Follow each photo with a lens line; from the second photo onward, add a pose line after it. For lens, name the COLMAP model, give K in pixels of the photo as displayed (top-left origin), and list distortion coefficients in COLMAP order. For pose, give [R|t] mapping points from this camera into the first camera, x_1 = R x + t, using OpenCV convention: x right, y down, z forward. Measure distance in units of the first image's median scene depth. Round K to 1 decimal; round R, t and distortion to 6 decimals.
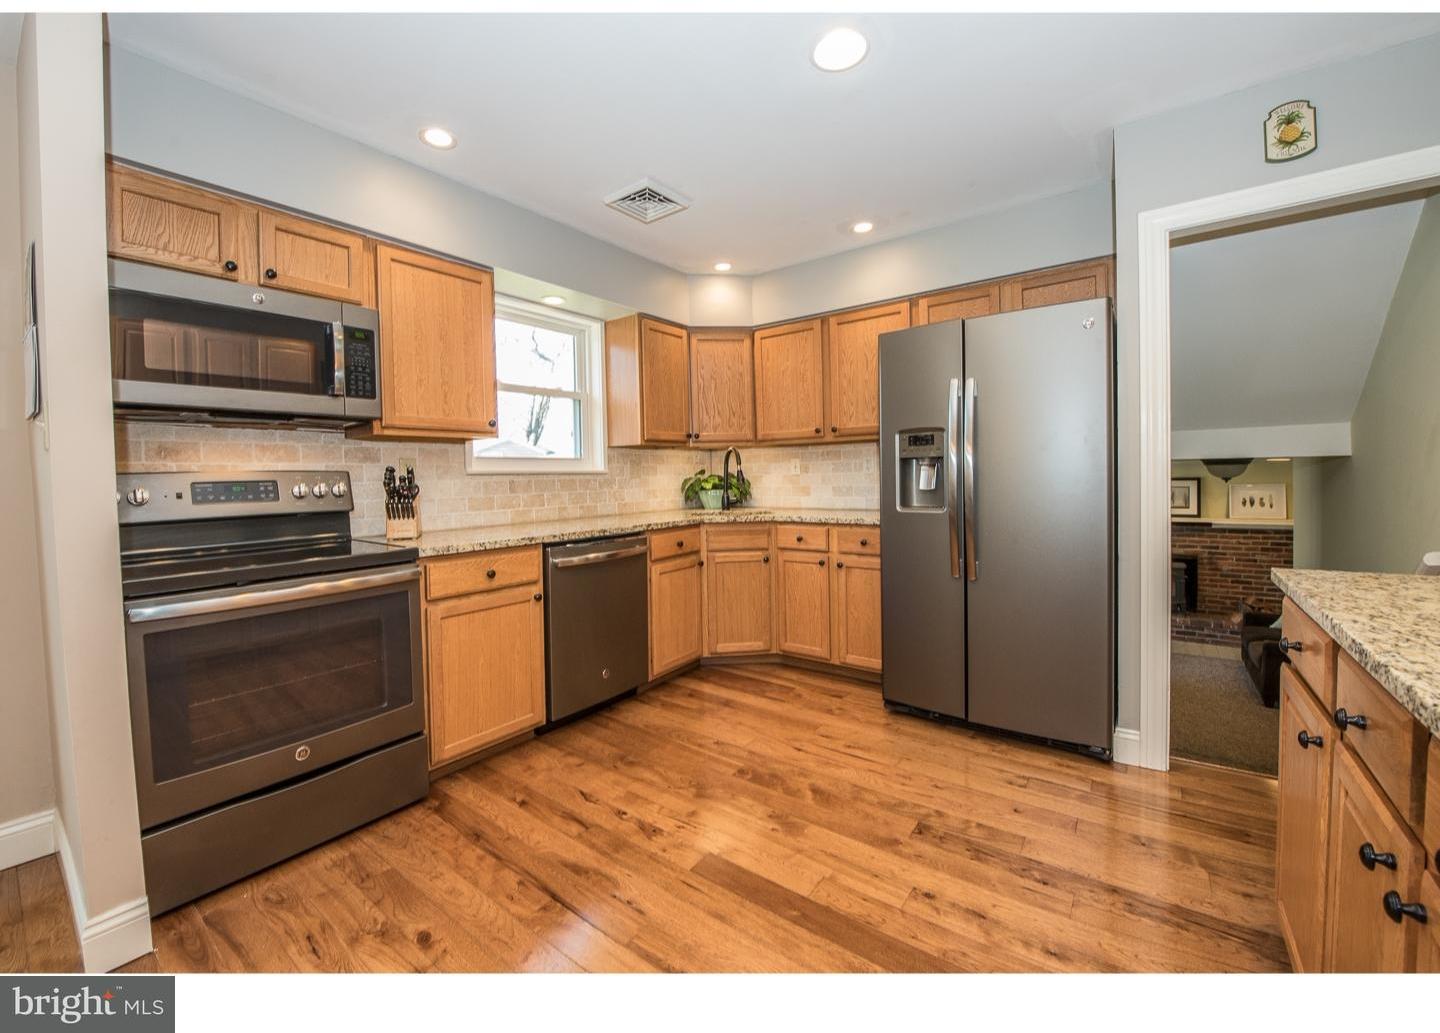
lens RADIAL K [[571.9, 0, 719.2], [0, 571.9, 493.9], [0, 0, 1]] dist [-0.018101, -0.001720]
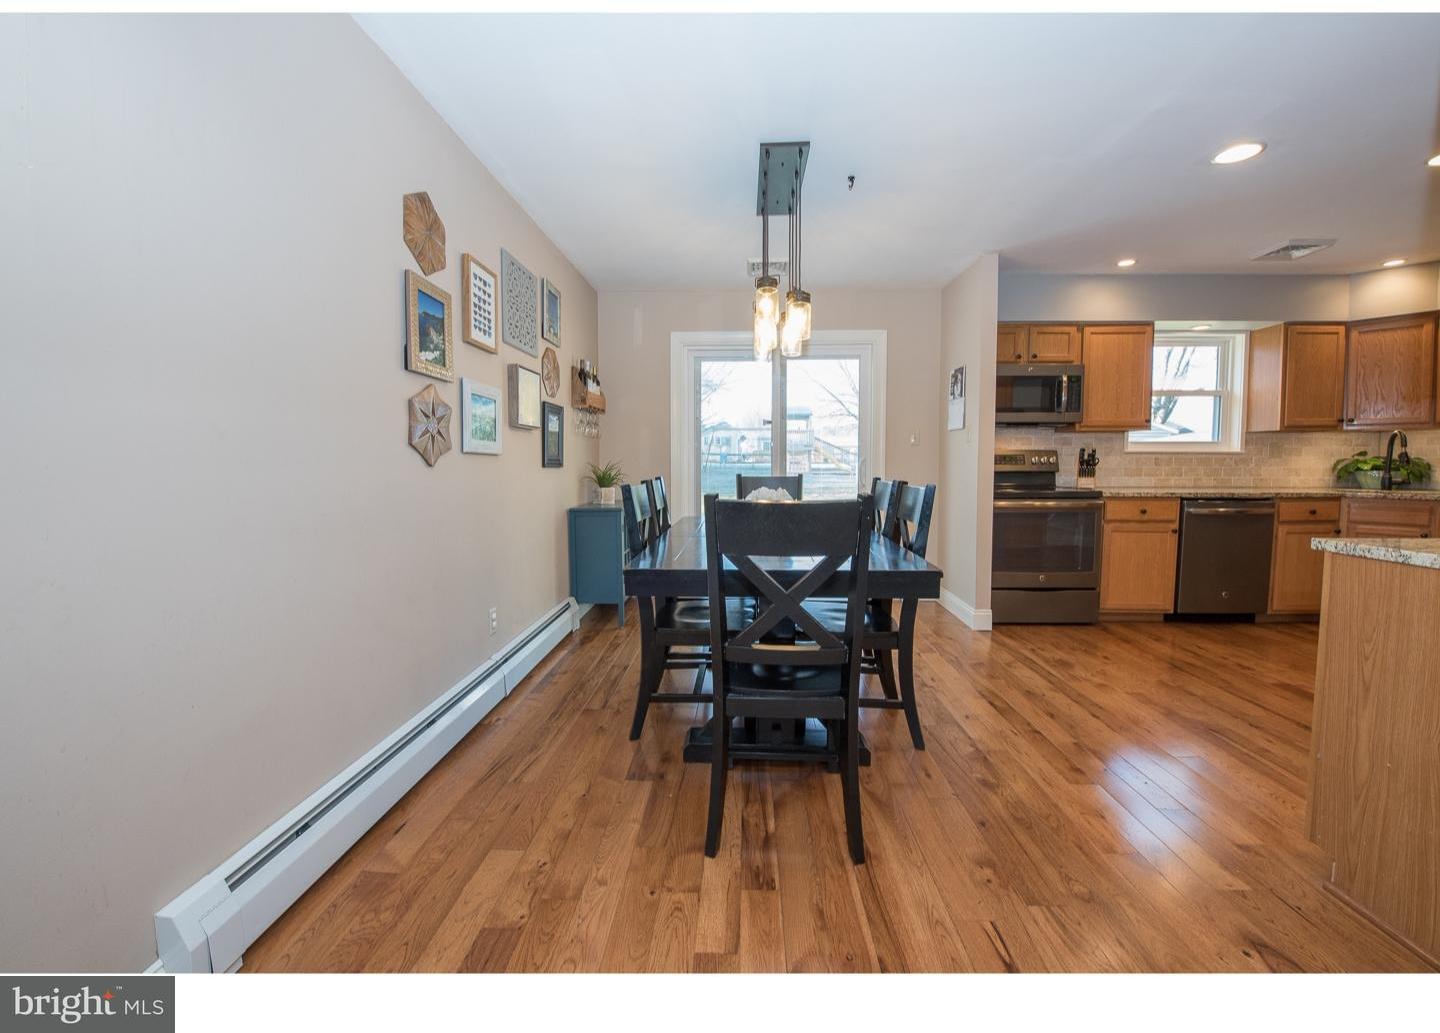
lens RADIAL K [[571.9, 0, 719.2], [0, 571.9, 493.9], [0, 0, 1]] dist [-0.018101, -0.001720]
pose [[0.564416, 0.065827, -0.822862, 0.223924], [-0.037520, 0.997831, 0.054088, 0.036812], [0.824637, 0.000346, 0.565662, -0.824740]]
